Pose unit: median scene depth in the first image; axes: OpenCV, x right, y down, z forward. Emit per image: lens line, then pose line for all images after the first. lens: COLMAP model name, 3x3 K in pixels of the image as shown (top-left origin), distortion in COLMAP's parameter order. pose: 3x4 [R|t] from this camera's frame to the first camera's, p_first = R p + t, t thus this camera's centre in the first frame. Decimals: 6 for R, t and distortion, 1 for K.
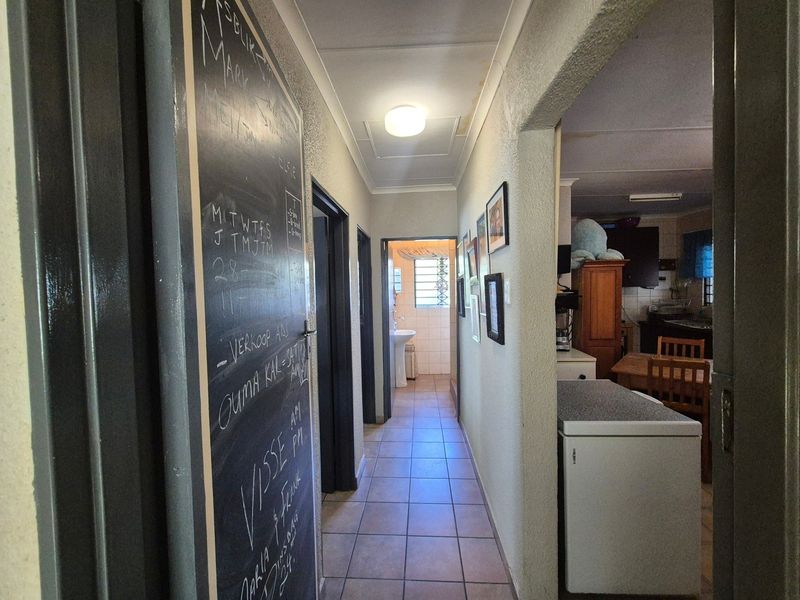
lens RADIAL K [[328.5, 0, 399.9], [0, 328.5, 297.8], [0, 0, 1]] dist [-0.002721, -0.000179]
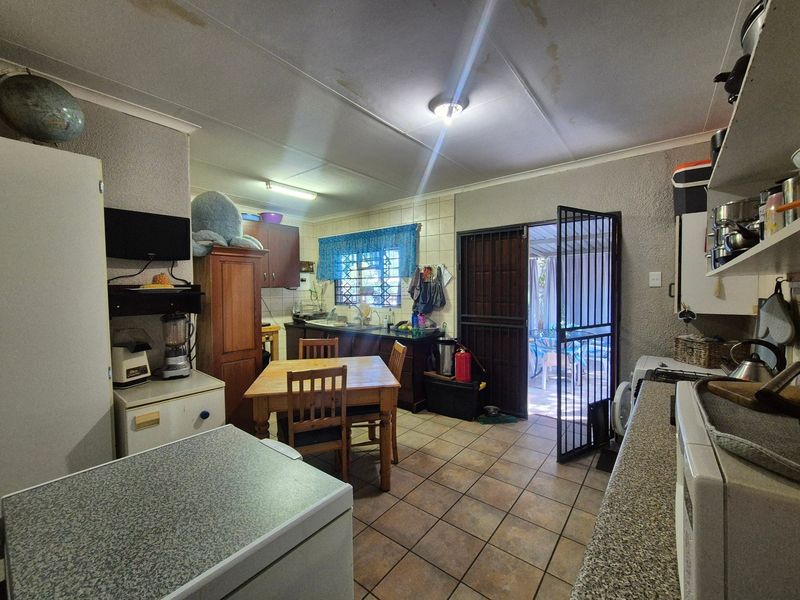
lens RADIAL K [[328.5, 0, 401.3], [0, 328.5, 299.3], [0, 0, 1]] dist [-0.002721, -0.000179]
pose [[0.575305, -0.011177, 0.817862, 0.212366], [0.025697, 0.999660, -0.004415, 0.019102], [-0.817535, 0.023556, 0.575397, 0.251063]]
